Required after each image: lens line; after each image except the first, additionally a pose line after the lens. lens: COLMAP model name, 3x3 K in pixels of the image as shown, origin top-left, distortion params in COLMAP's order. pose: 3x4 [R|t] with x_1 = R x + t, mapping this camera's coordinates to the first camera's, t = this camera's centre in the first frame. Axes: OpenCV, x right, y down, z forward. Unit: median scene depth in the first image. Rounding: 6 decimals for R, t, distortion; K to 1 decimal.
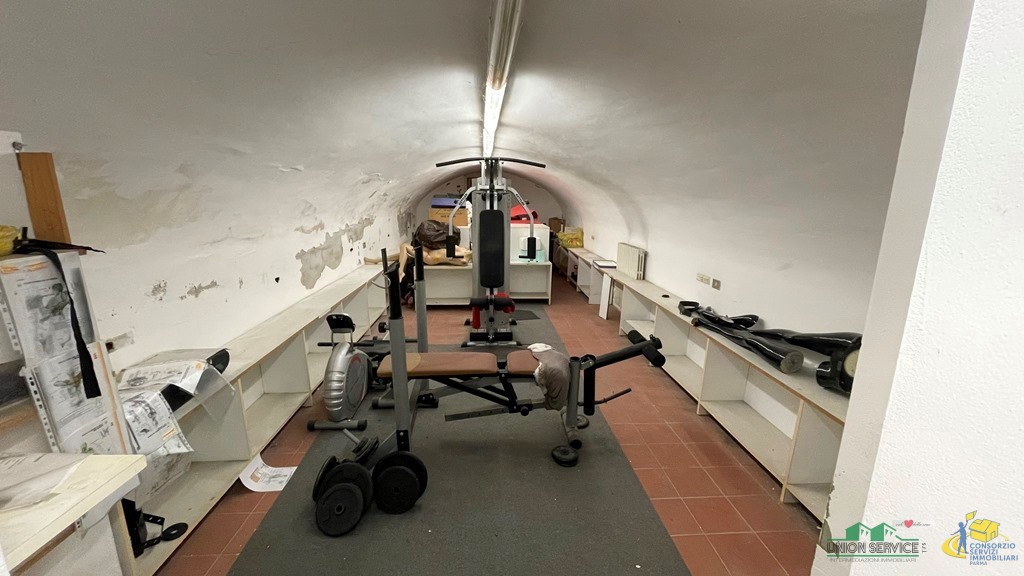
lens RADIAL K [[412.6, 0, 512.6], [0, 412.6, 286.0], [0, 0, 1]] dist [-0.000001, -0.003144]
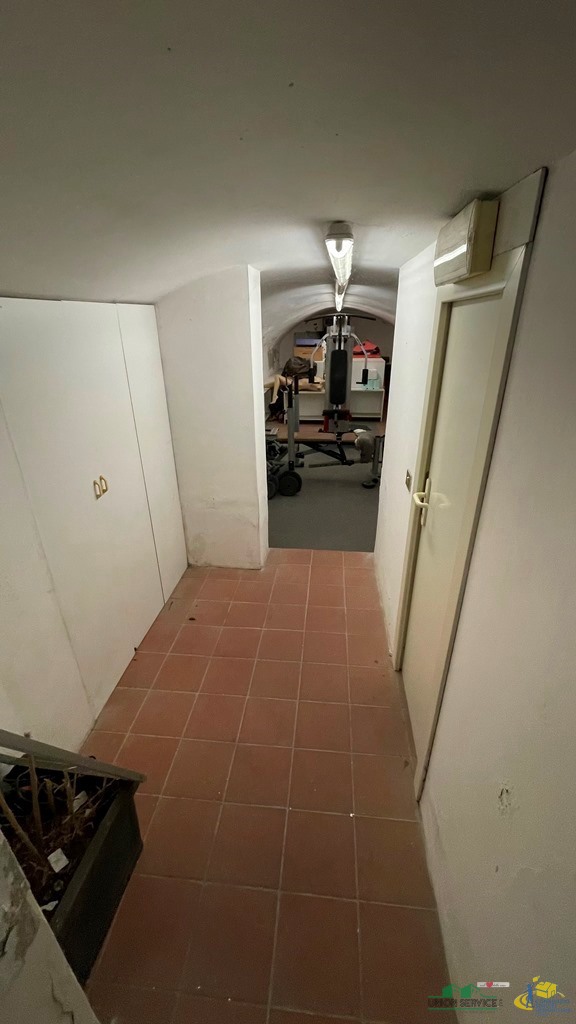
lens RADIAL K [[412.6, 0, 289.0], [0, 412.6, 517.1], [0, 0, 1]] dist [-0.000001, -0.003144]
pose [[0.983923, 0.054522, -0.170069, 0.055937], [-0.015582, 0.974837, 0.222373, 0.074472], [0.177914, -0.216148, 0.960014, -0.585986]]
